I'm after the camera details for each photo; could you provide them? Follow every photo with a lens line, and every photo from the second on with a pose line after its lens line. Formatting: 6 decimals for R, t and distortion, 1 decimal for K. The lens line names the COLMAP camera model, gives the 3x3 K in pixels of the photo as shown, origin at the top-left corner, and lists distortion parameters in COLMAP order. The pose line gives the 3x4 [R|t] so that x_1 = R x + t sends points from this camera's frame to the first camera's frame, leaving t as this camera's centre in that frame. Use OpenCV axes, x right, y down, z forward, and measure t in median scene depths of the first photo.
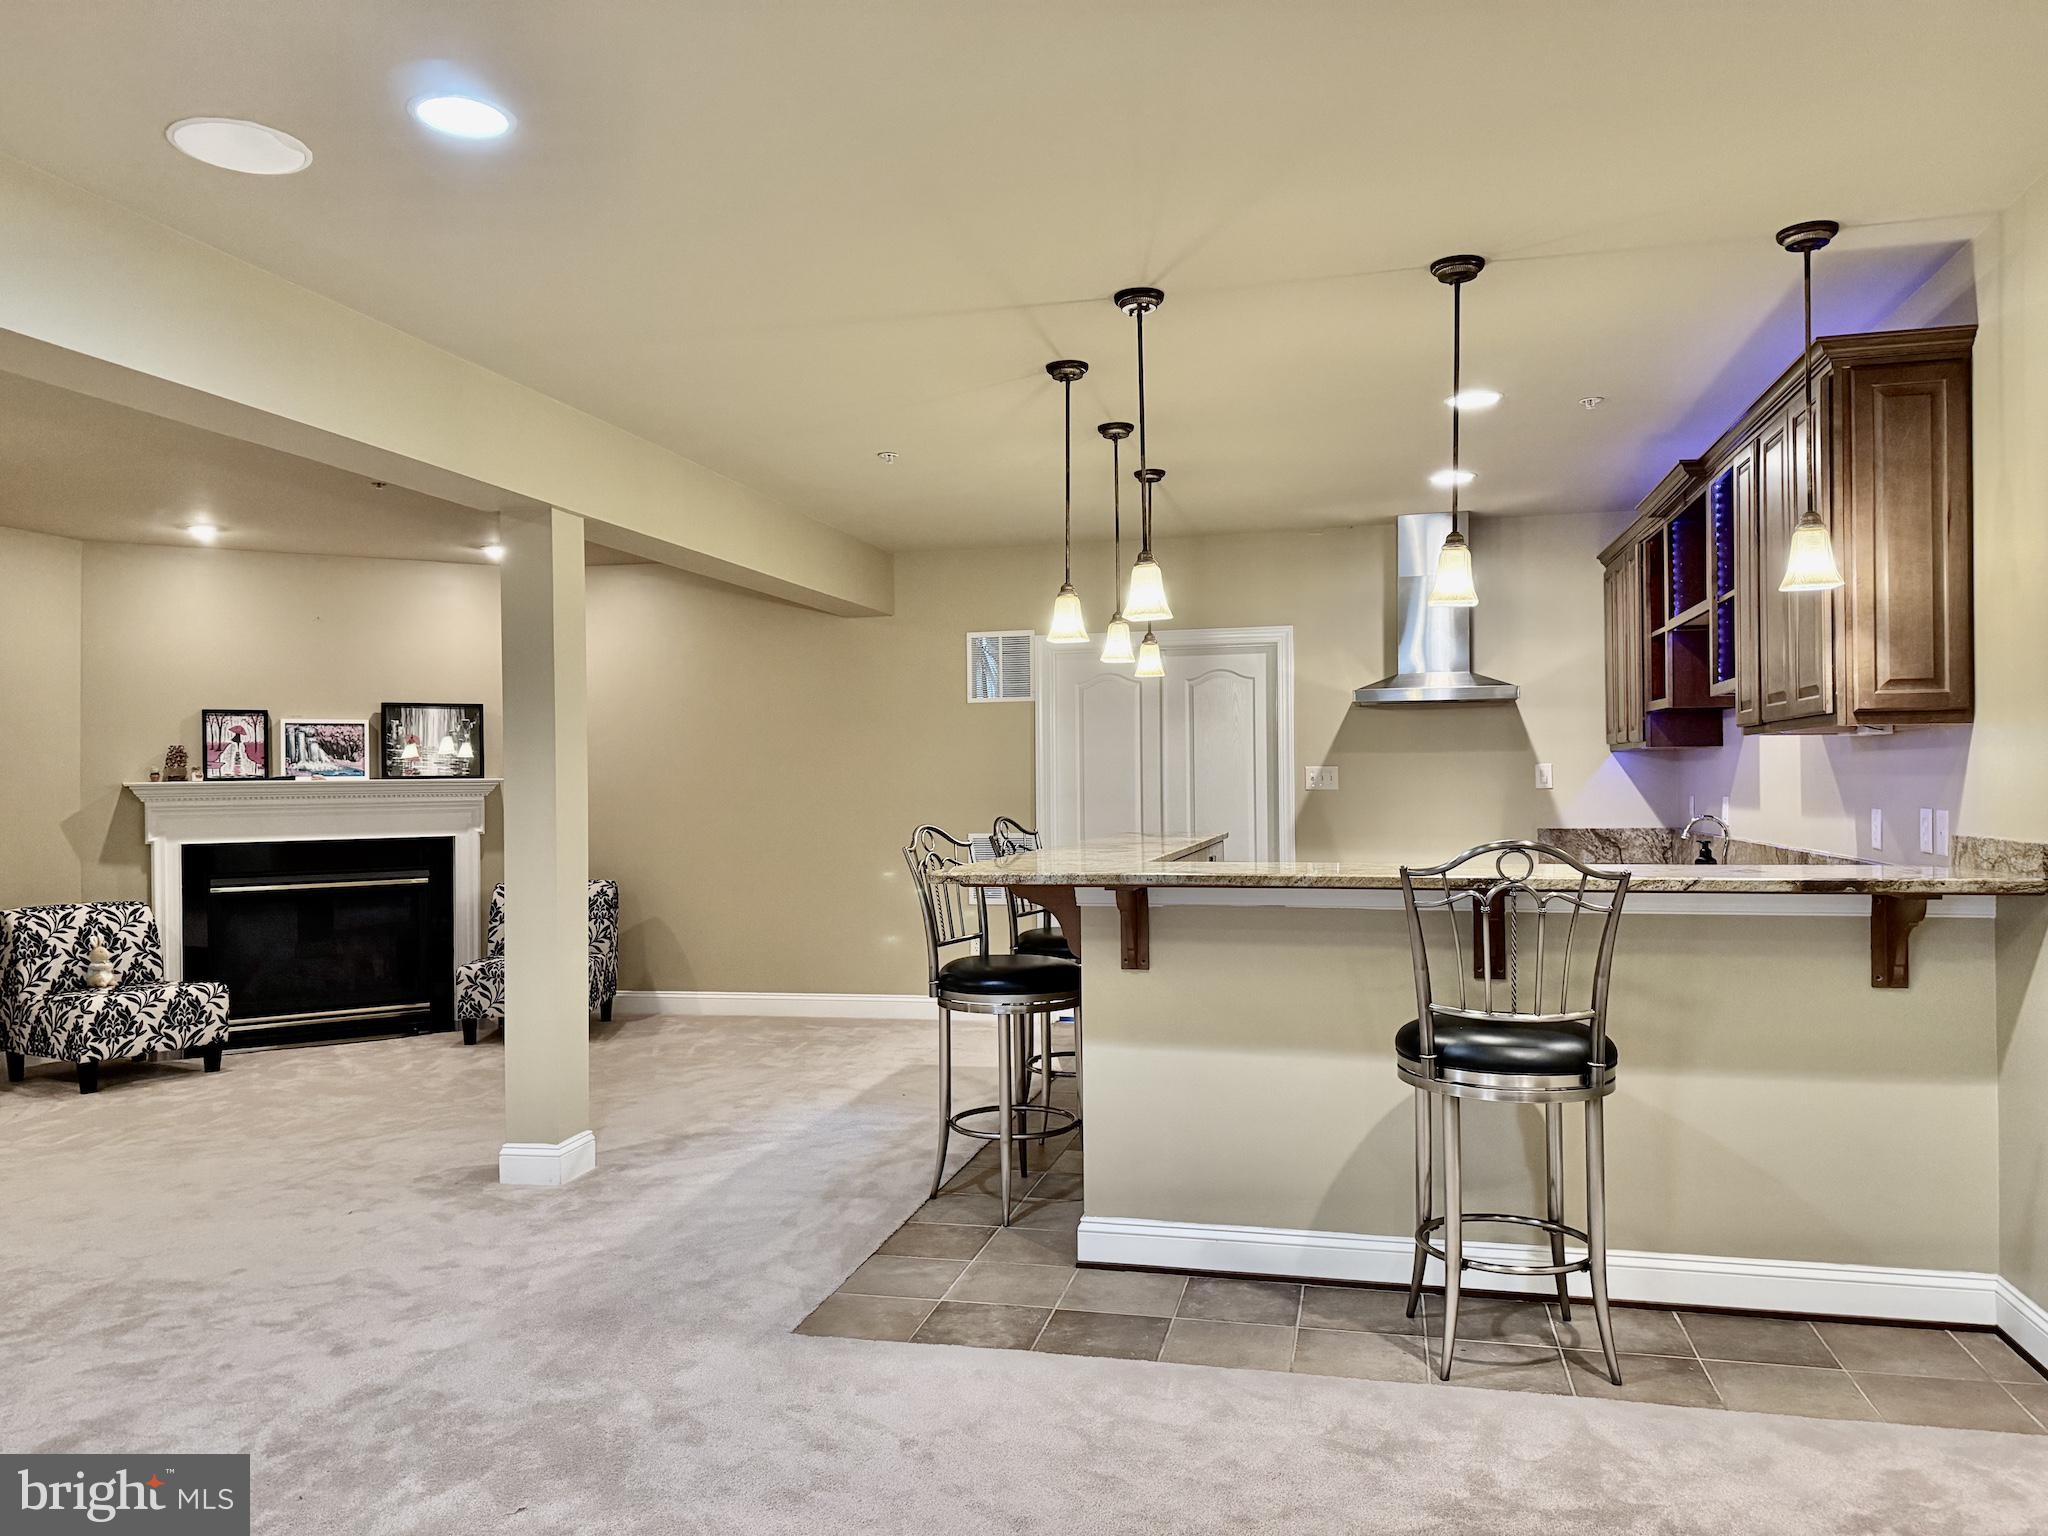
lens RADIAL K [[1434.7, 0, 1029.8], [0, 1434.7, 764.2], [0, 0, 1]] dist [0.047225, -0.058941]
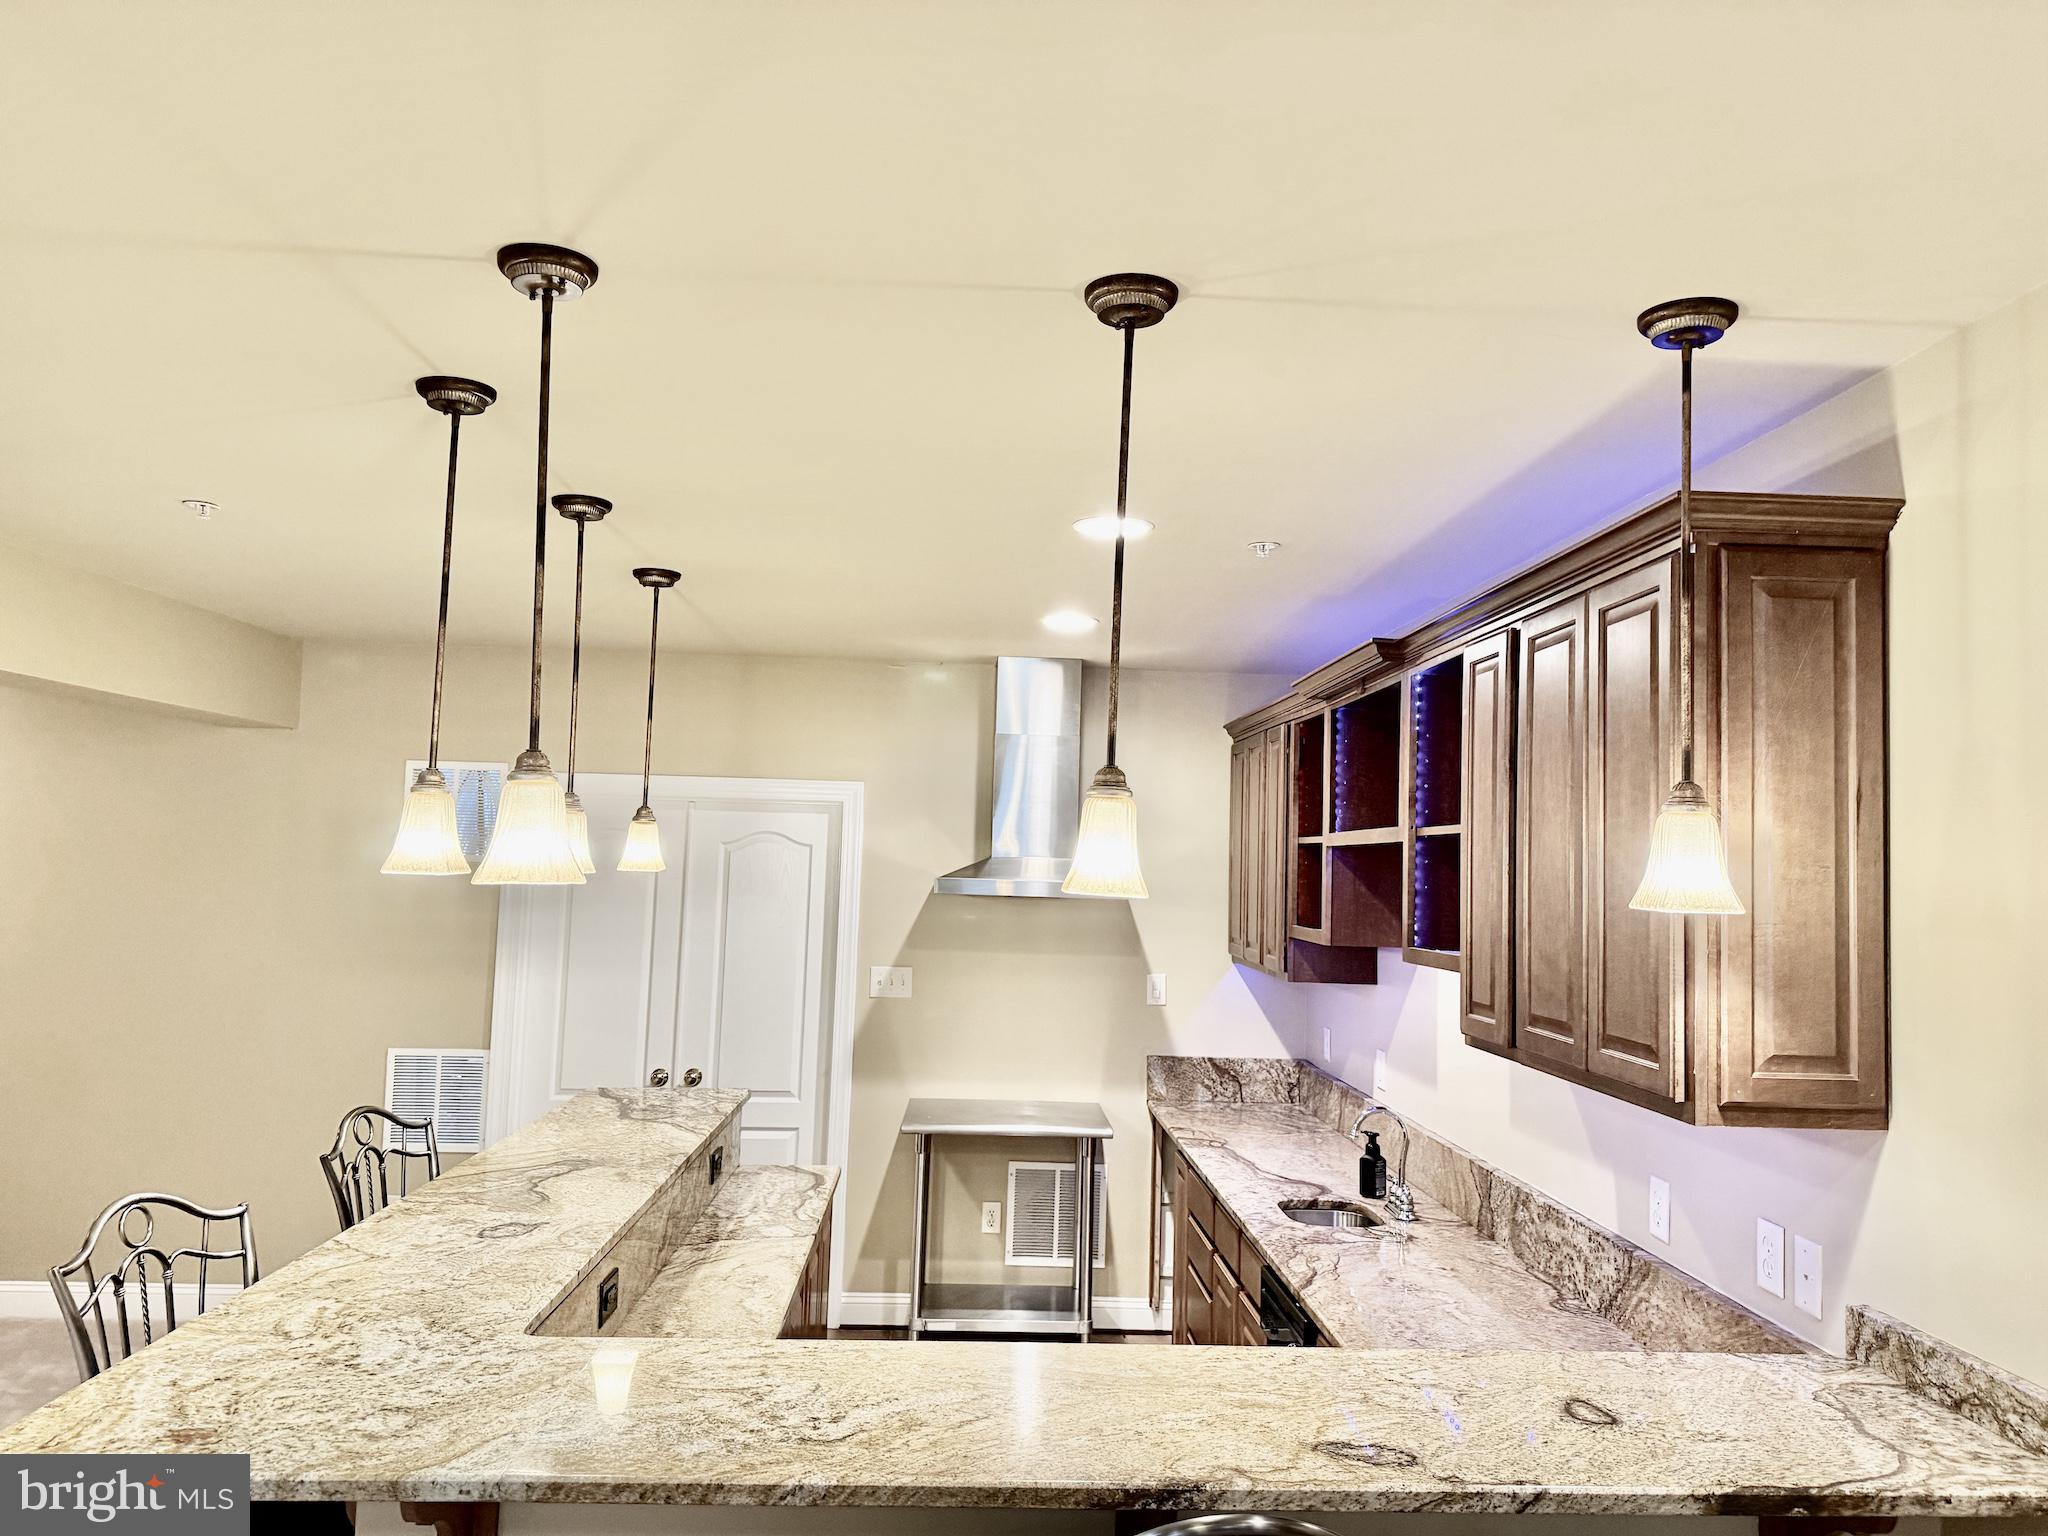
lens RADIAL K [[1401.4, 0, 1024.0], [0, 1401.4, 768.0], [0, 0, 1]] dist [0.050267, -0.052448]
pose [[0.959448, 0.057878, 0.275880, 0.106973], [-0.042705, 0.997242, -0.060697, -0.117666], [-0.278633, 0.046454, 0.959274, 0.461425]]
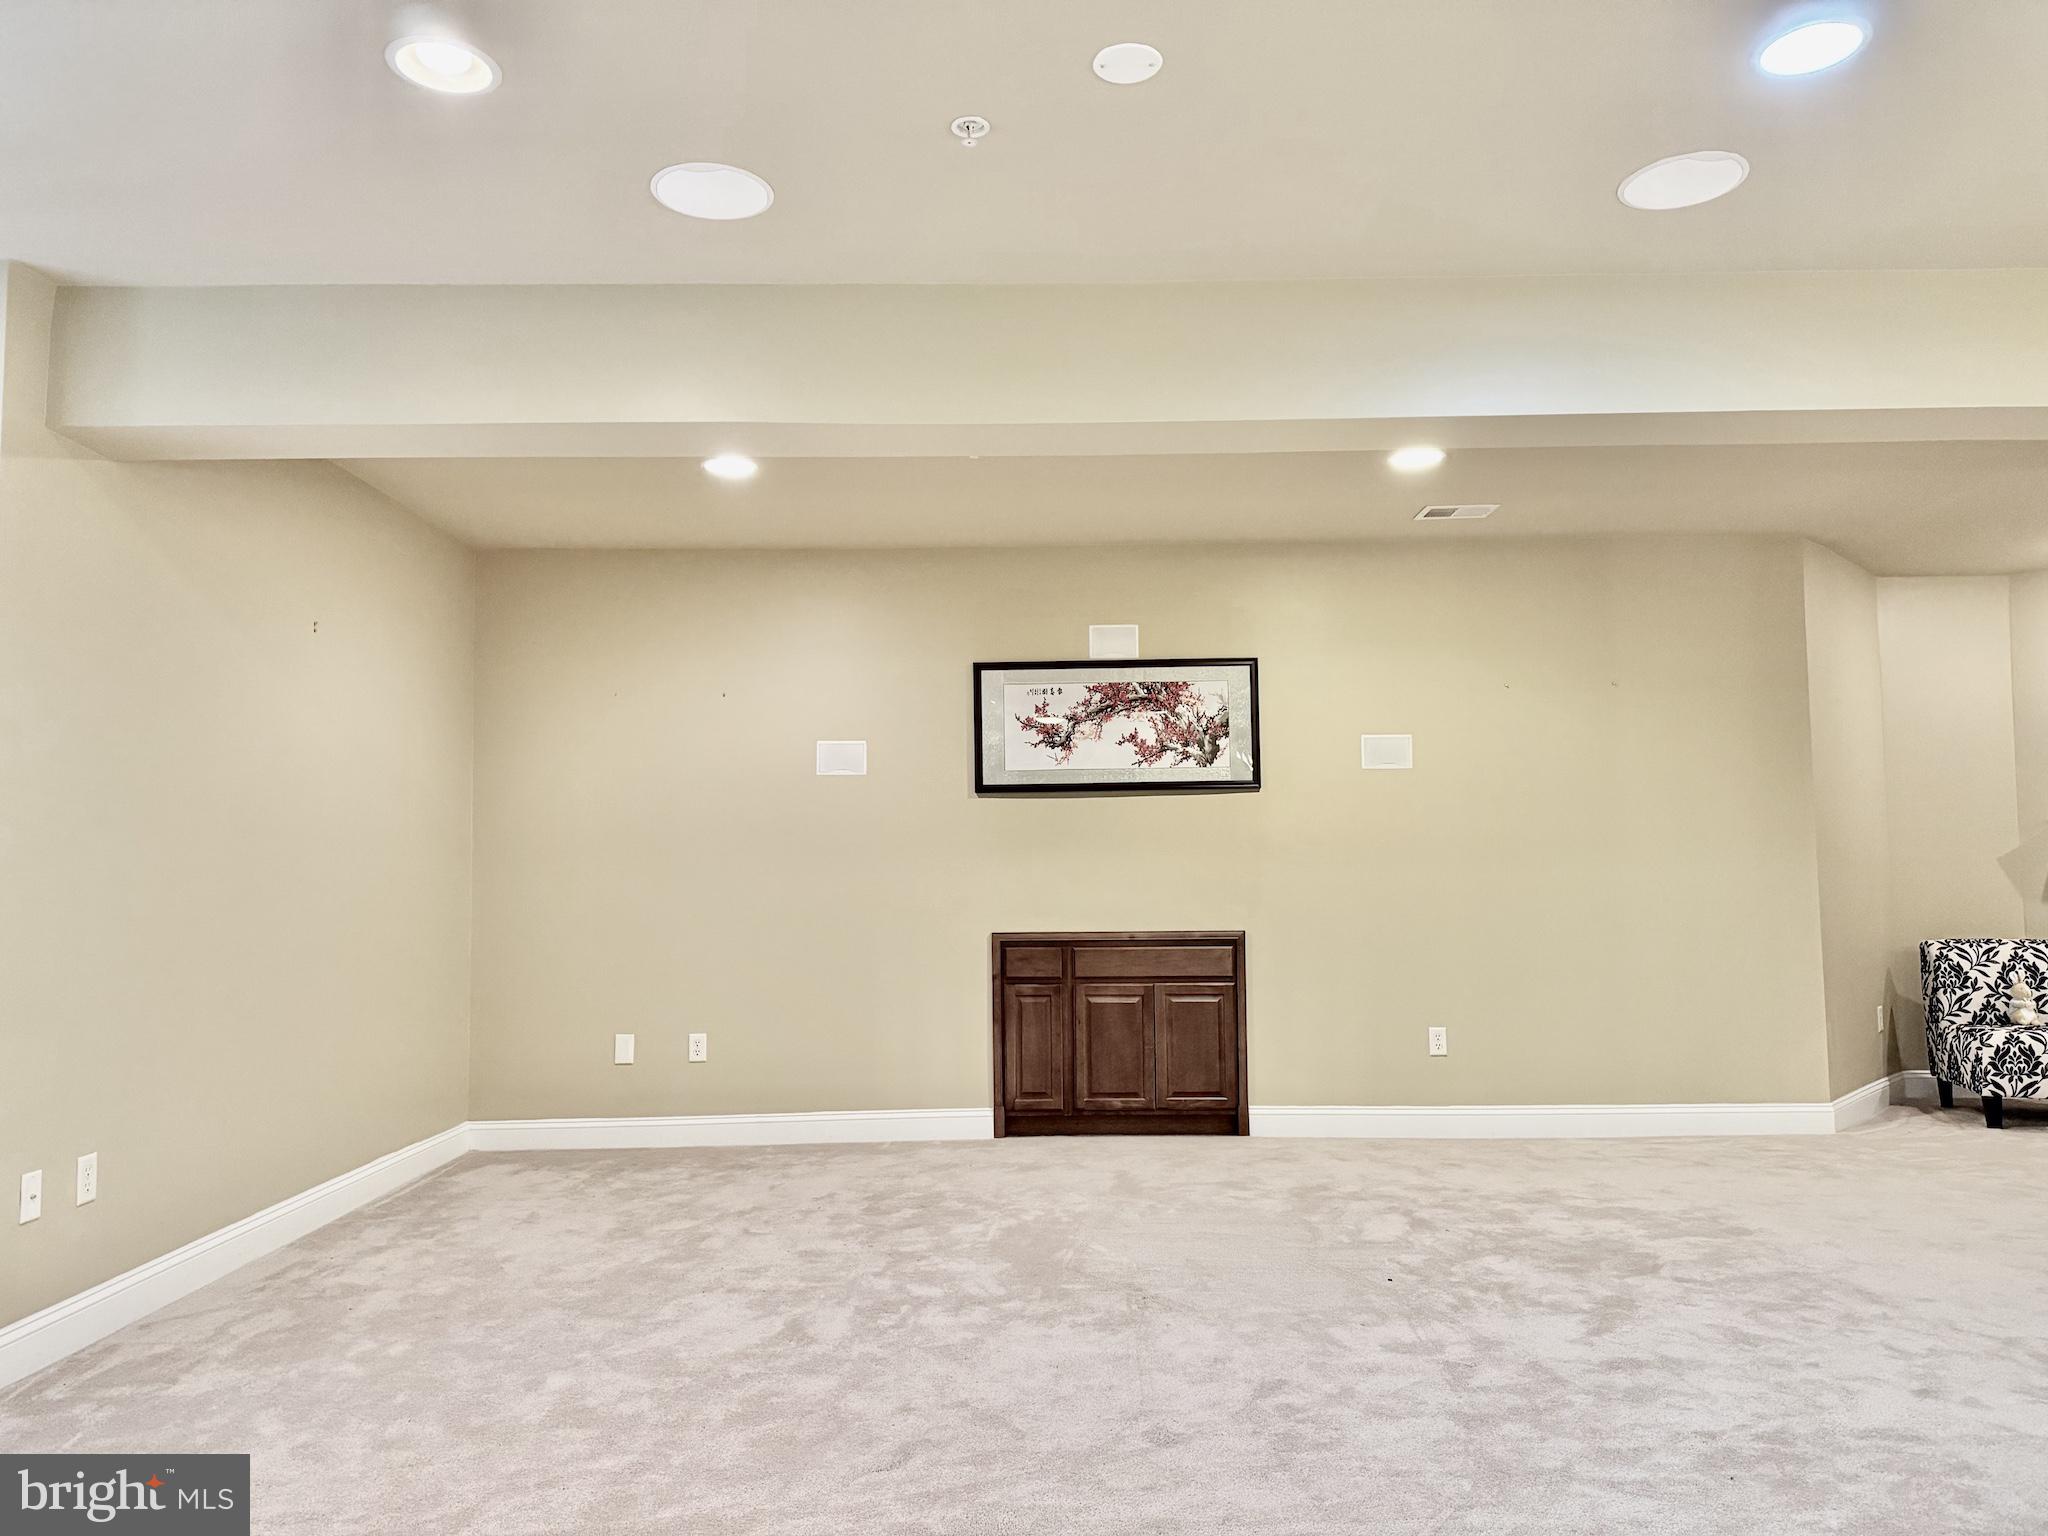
lens RADIAL K [[1434.7, 0, 1029.8], [0, 1434.7, 764.2], [0, 0, 1]] dist [0.047225, -0.058941]
pose [[0.245593, -0.065459, -0.967160, 0.261351], [0.020648, 0.997844, -0.062293, 0.044203], [0.969153, -0.004672, 0.246415, 0.193079]]
